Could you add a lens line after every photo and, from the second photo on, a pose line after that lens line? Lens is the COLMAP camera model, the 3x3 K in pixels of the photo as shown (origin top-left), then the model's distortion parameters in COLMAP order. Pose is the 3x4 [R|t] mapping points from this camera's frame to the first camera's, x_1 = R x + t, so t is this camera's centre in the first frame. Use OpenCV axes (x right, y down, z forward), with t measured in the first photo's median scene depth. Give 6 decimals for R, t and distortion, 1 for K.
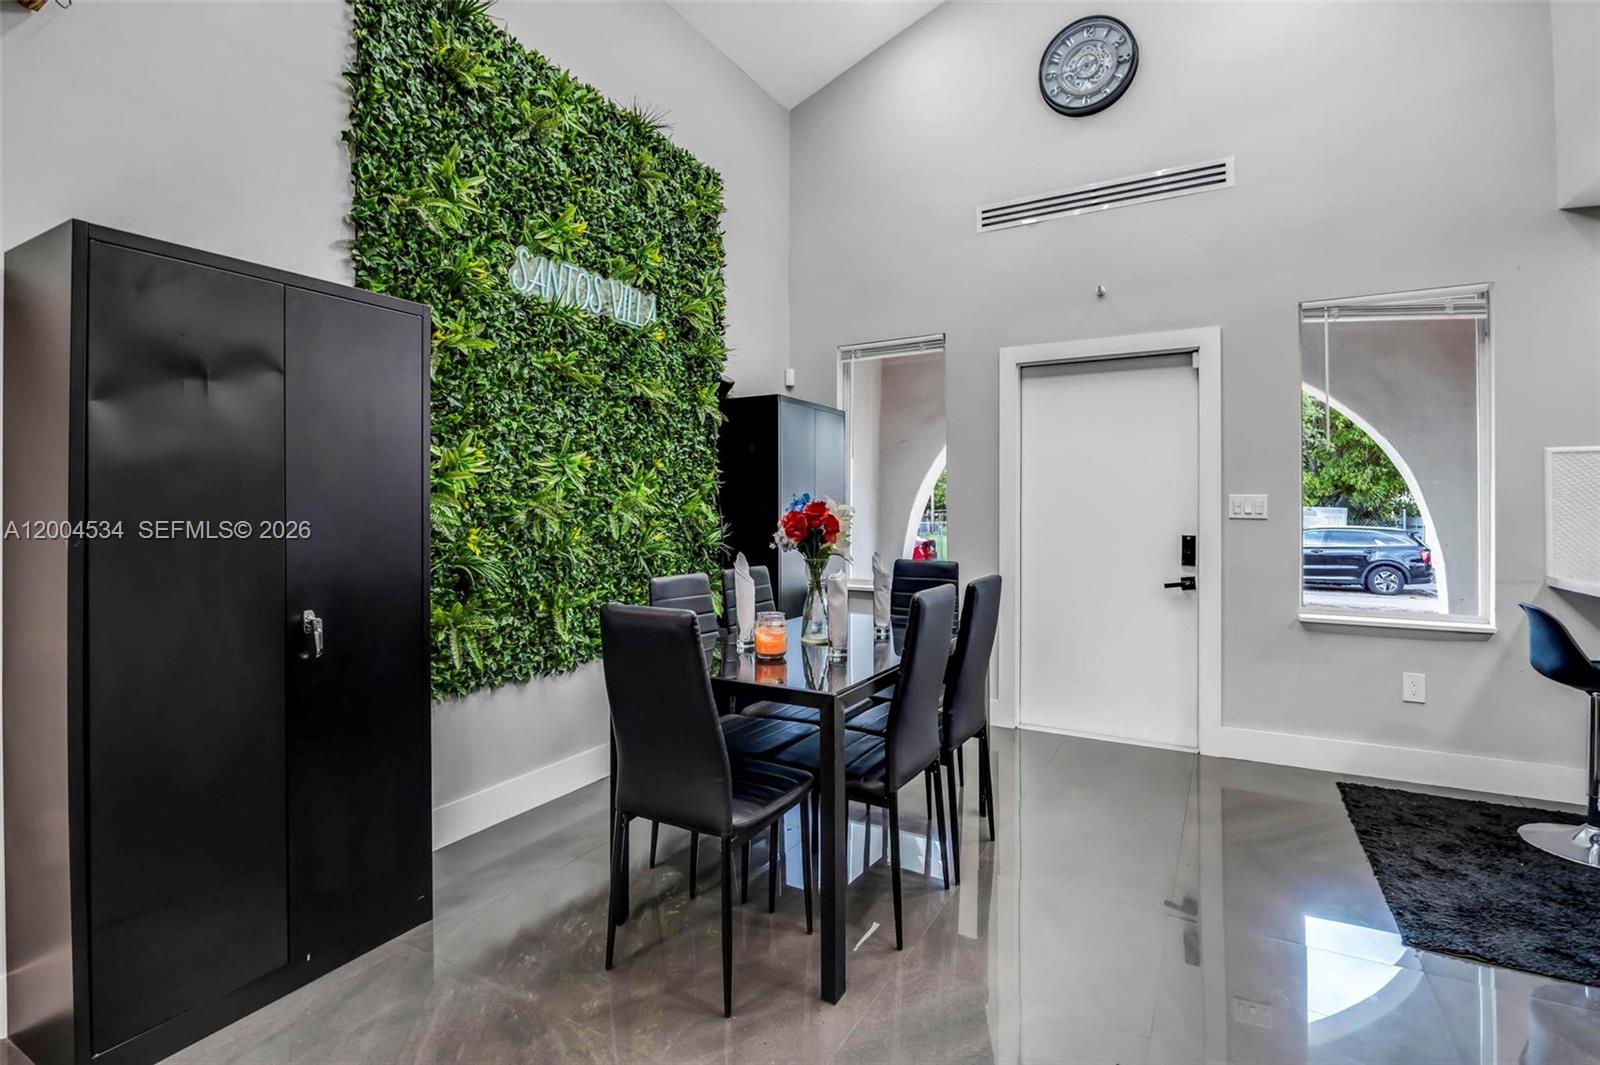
lens RADIAL K [[753.4, 0, 807.5], [0, 753.4, 502.5], [0, 0, 1]] dist [-0.030621, 0.005892]
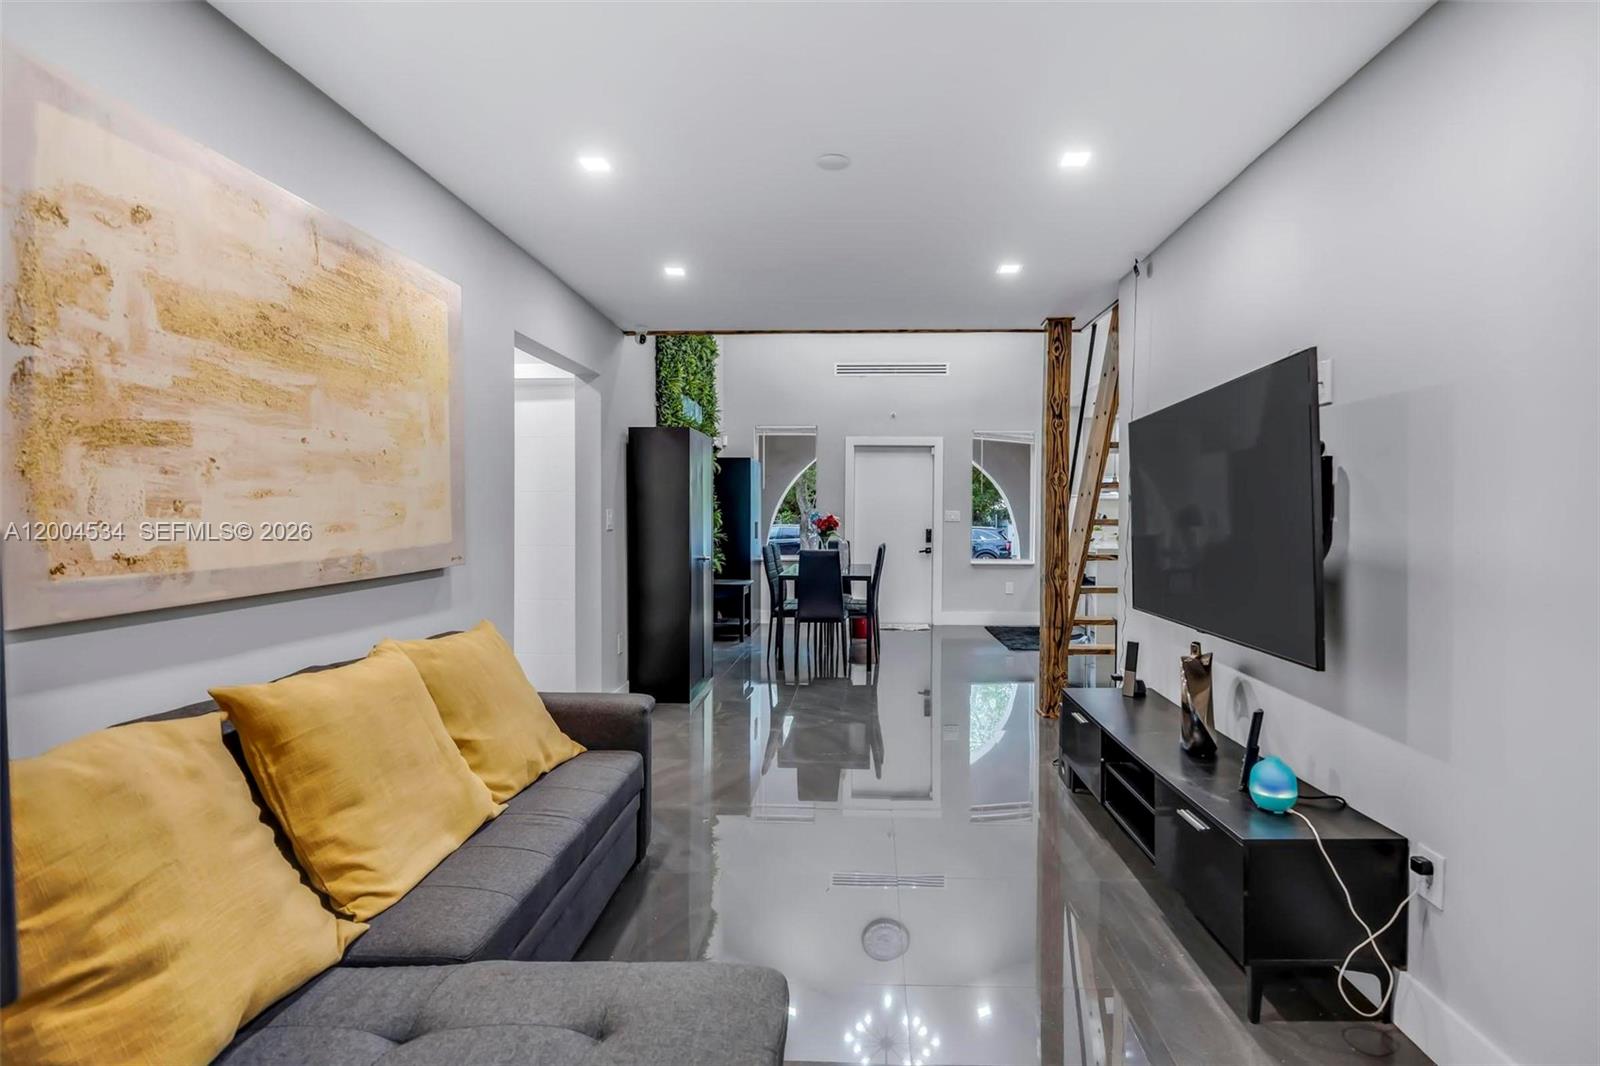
lens RADIAL K [[765.9, 0, 851.1], [0, 765.9, 521.7], [0, 0, 1]] dist [-0.000353, 0.000849]
pose [[0.880698, -0.001293, 0.473677, -0.876459], [-0.008464, 0.999794, 0.018465, -0.020115], [-0.473603, -0.020271, 0.880505, -1.018284]]
